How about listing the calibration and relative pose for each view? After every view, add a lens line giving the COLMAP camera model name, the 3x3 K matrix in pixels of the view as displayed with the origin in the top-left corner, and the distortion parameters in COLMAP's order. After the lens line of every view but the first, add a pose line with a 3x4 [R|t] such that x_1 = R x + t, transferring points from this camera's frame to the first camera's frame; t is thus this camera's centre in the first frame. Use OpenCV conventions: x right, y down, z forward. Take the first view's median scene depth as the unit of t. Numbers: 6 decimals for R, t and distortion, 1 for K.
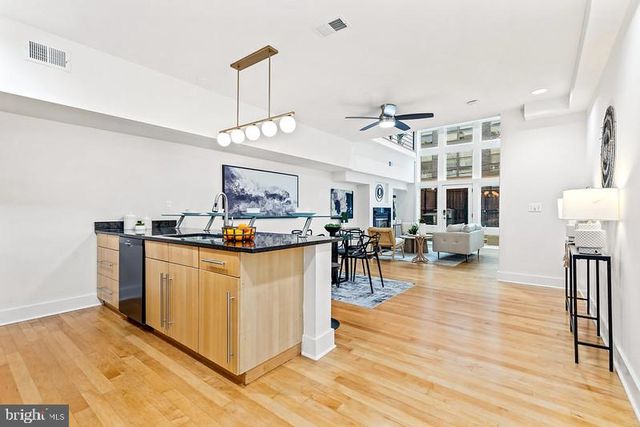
lens RADIAL K [[290.1, 0, 323.8], [0, 290.1, 213.8], [0, 0, 1]] dist [0.010583, -0.002028]
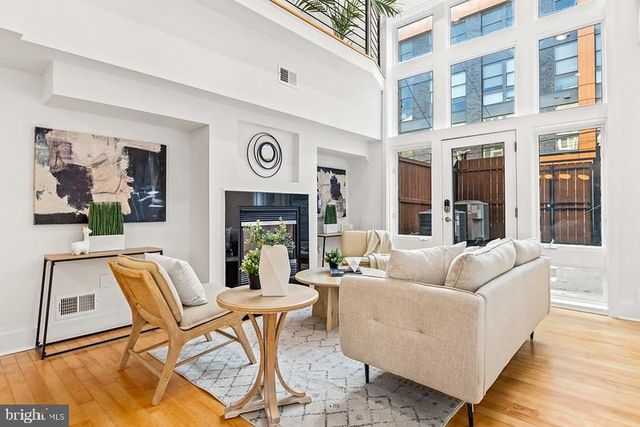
lens RADIAL K [[339.7, 0, 329.0], [0, 339.7, 205.2], [0, 0, 1]] dist [-0.005508, -0.000069]
pose [[0.997736, -0.005563, -0.067023, 0.433896], [0.003852, 0.999664, -0.025628, 0.009484], [0.067143, 0.025312, 0.997422, 0.793458]]
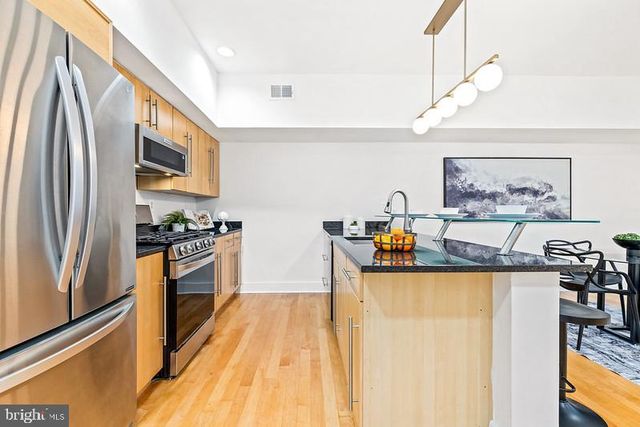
lens RADIAL K [[290.1, 0, 316.3], [0, 290.1, 212.1], [0, 0, 1]] dist [0.010583, -0.002028]
pose [[0.628249, -0.001738, -0.778011, 0.065412], [-0.004503, 0.999973, -0.005870, -0.001280], [0.777999, 0.007191, 0.628224, 0.136717]]
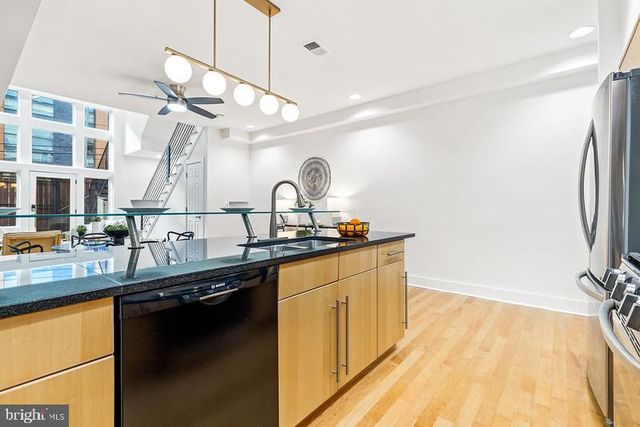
lens RADIAL K [[290.1, 0, 315.3], [0, 290.1, 207.9], [0, 0, 1]] dist [0.010583, -0.002028]
pose [[0.045869, -0.002315, 0.998945, -0.456933], [0.006161, 0.999979, 0.002034, -0.002679], [-0.998928, 0.006061, 0.045882, 0.382332]]
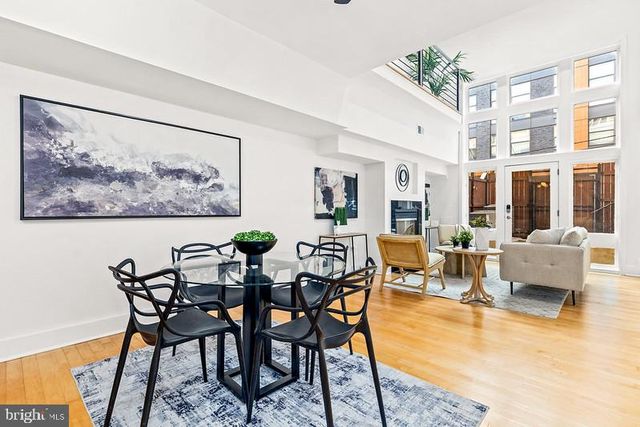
lens RADIAL K [[302.4, 0, 324.9], [0, 302.4, 212.8], [0, 0, 1]] dist [-0.004574, -0.000363]
pose [[0.995410, -0.001815, -0.095683, 0.123179], [0.001546, 0.999995, -0.002878, 0.008499], [0.095688, 0.002717, 0.995408, 0.475375]]
